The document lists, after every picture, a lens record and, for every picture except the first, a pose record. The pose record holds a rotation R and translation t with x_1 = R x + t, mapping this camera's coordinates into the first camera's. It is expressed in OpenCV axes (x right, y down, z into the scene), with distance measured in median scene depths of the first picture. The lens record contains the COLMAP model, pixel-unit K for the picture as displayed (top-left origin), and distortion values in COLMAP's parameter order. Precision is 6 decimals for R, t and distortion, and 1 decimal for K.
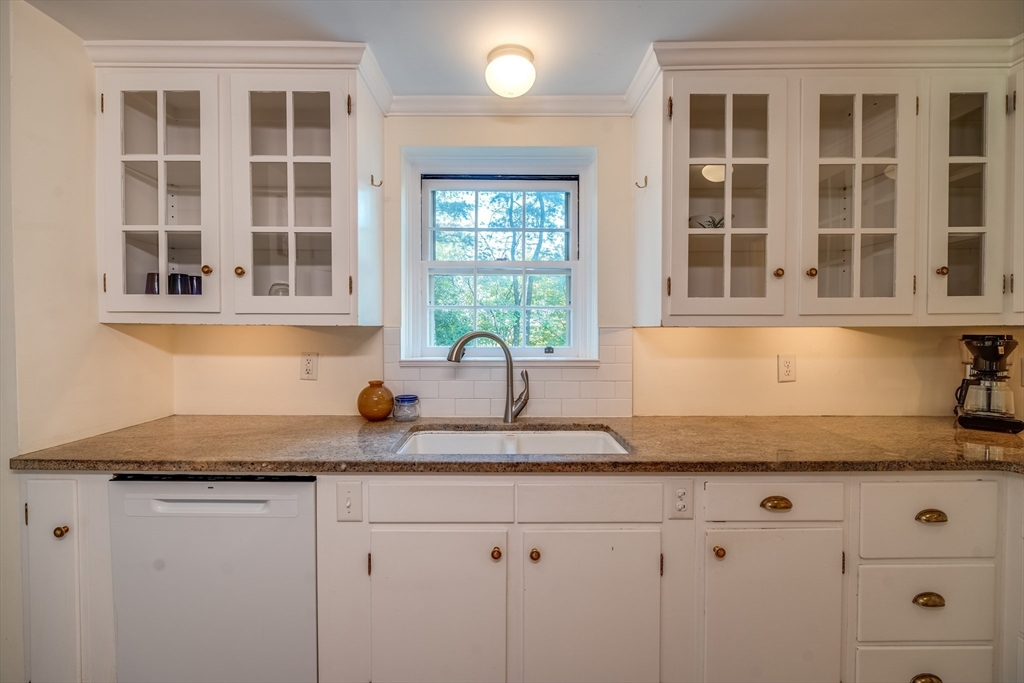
lens RADIAL K [[446.3, 0, 511.2], [0, 446.3, 337.1], [0, 0, 1]] dist [0.001543, -0.001210]
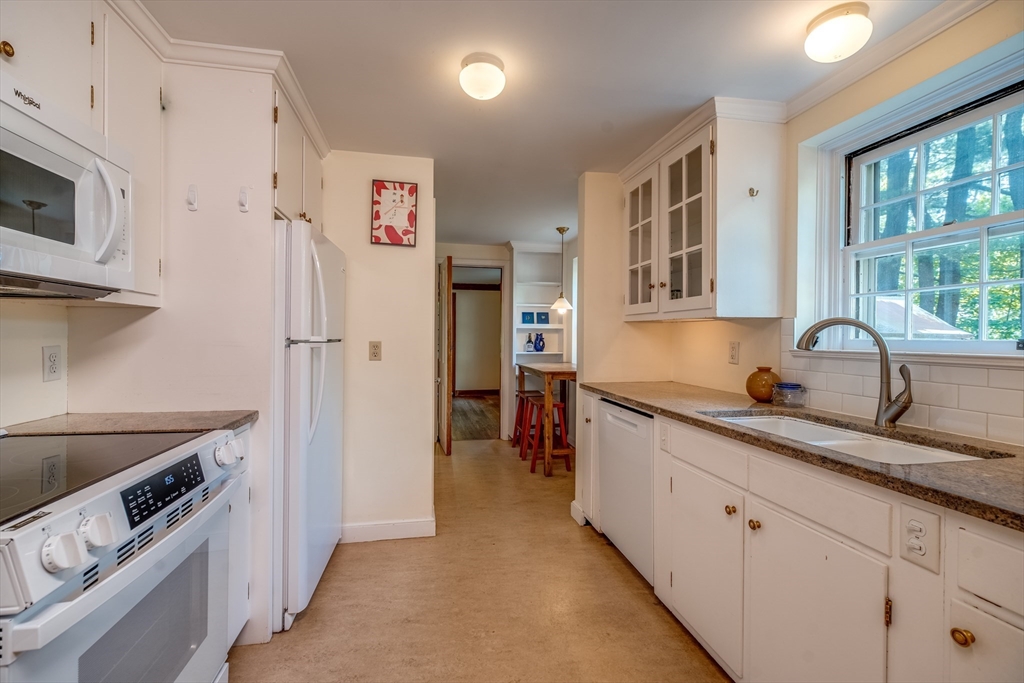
lens RADIAL K [[446.3, 0, 503.4], [0, 446.3, 337.4], [0, 0, 1]] dist [0.001543, -0.001210]
pose [[0.183181, 0.001160, -0.983078, 0.797519], [-0.024981, 0.999682, -0.003475, 0.052413], [0.982762, 0.025195, 0.183152, 0.174173]]
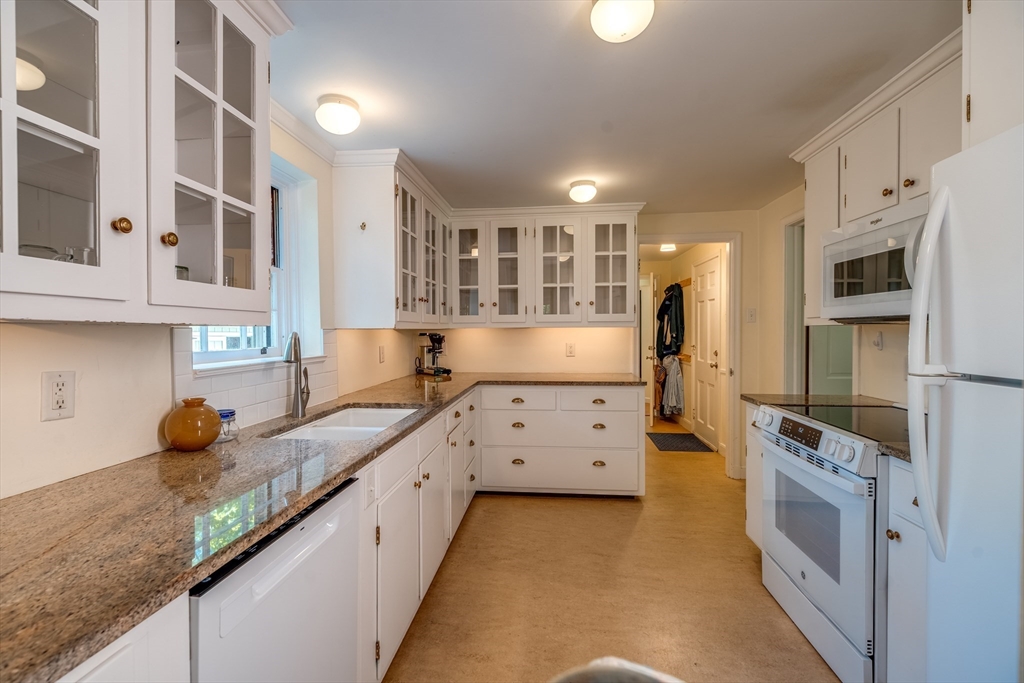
lens RADIAL K [[446.3, 0, 501.6], [0, 446.3, 332.2], [0, 0, 1]] dist [0.001543, -0.001210]
pose [[0.117537, -0.005834, 0.993051, -1.179129], [0.023324, 0.999723, 0.003112, -0.006164], [-0.992795, 0.022797, 0.117641, 0.451845]]
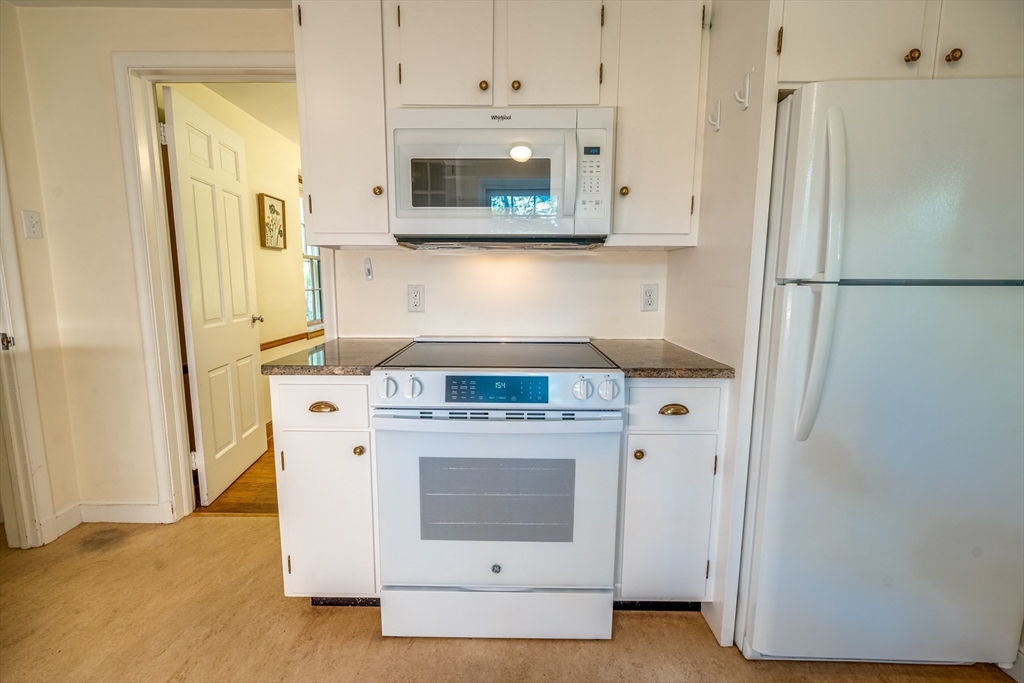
lens RADIAL K [[446.3, 0, 512.3], [0, 446.3, 337.0], [0, 0, 1]] dist [0.001543, -0.001210]
pose [[-0.999961, -0.008788, -0.000517, 0.039618], [-0.008764, 0.988373, 0.151794, 0.053298], [-0.000823, 0.151793, -0.988412, 0.637339]]
